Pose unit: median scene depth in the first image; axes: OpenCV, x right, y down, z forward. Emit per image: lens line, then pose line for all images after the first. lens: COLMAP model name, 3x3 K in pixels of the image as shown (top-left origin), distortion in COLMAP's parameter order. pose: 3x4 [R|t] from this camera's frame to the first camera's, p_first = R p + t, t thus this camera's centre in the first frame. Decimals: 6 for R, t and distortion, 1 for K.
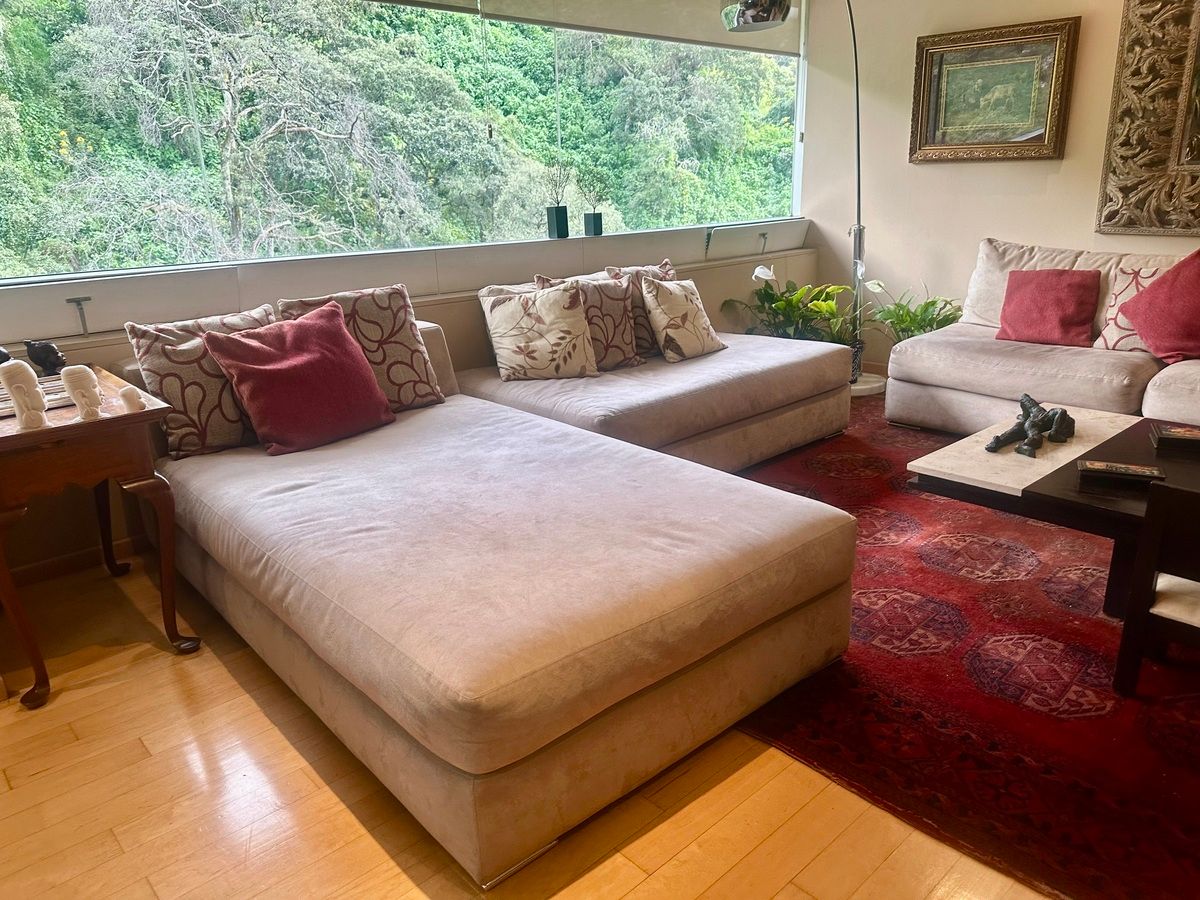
lens RADIAL K [[856.8, 0, 600.0], [0, 856.8, 450.0], [0, 0, 1]] dist [0.077062, -0.067590]
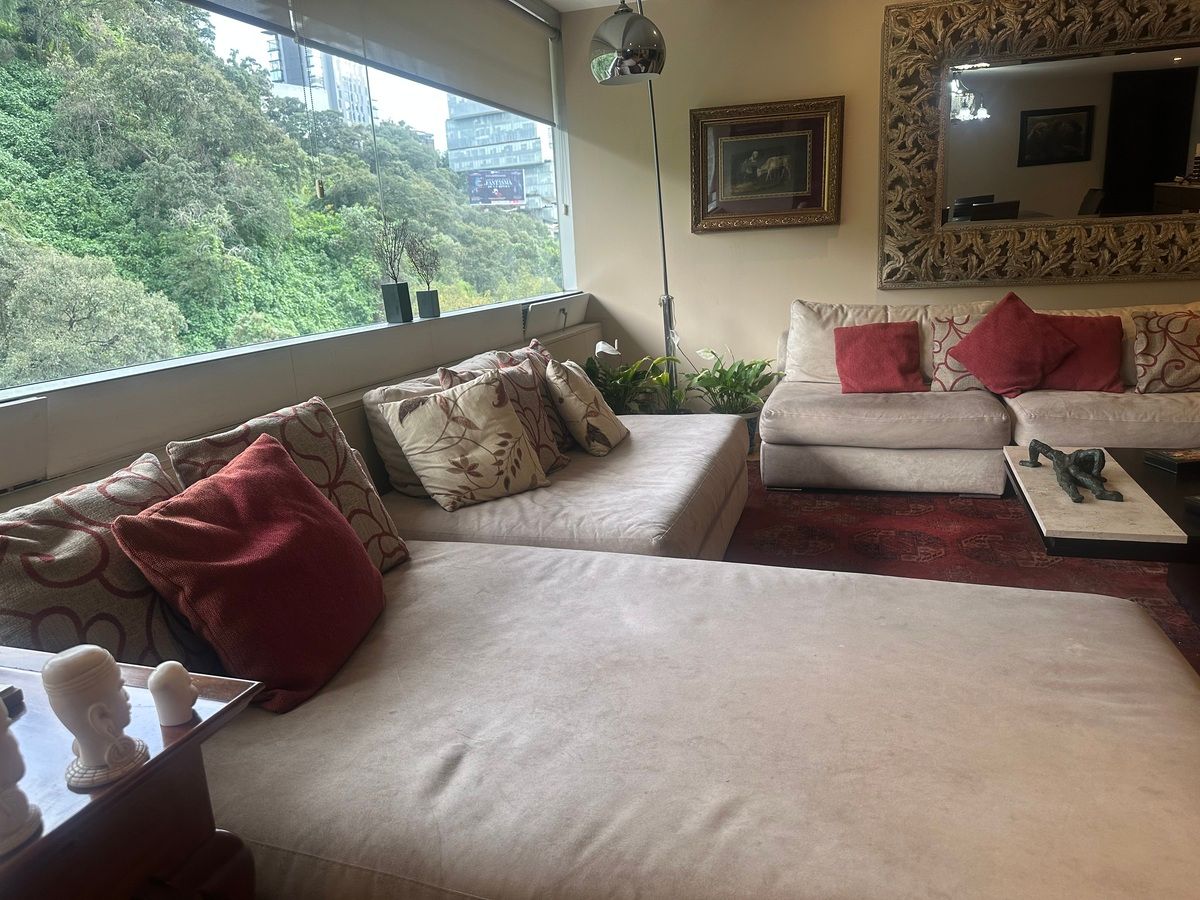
lens RADIAL K [[844.7, 0, 601.1], [0, 844.7, 452.9], [0, 0, 1]] dist [0.075952, -0.091781]
pose [[0.872272, -0.134224, 0.470240, -0.286676], [0.174104, 0.983825, -0.042136, -0.066174], [-0.456978, 0.118625, 0.881532, 0.255878]]
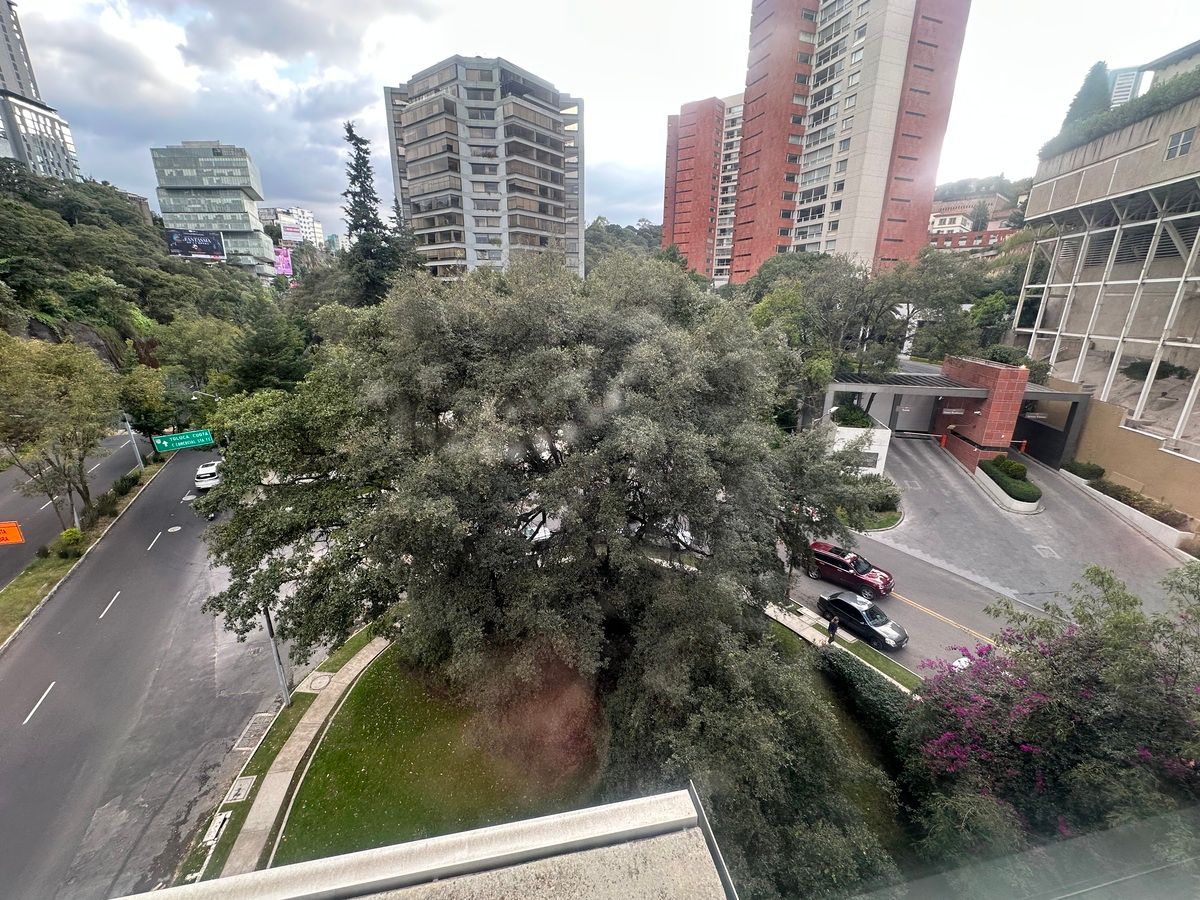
lens RADIAL K [[478.7, 0, 598.6], [0, 478.7, 446.5], [0, 0, 1]] dist [-0.002908, 0.000350]
pose [[0.537207, -0.217091, 0.815034, 2.912831], [0.229423, 0.967485, 0.106479, -0.876535], [-0.811648, 0.129786, 0.569546, 2.495955]]
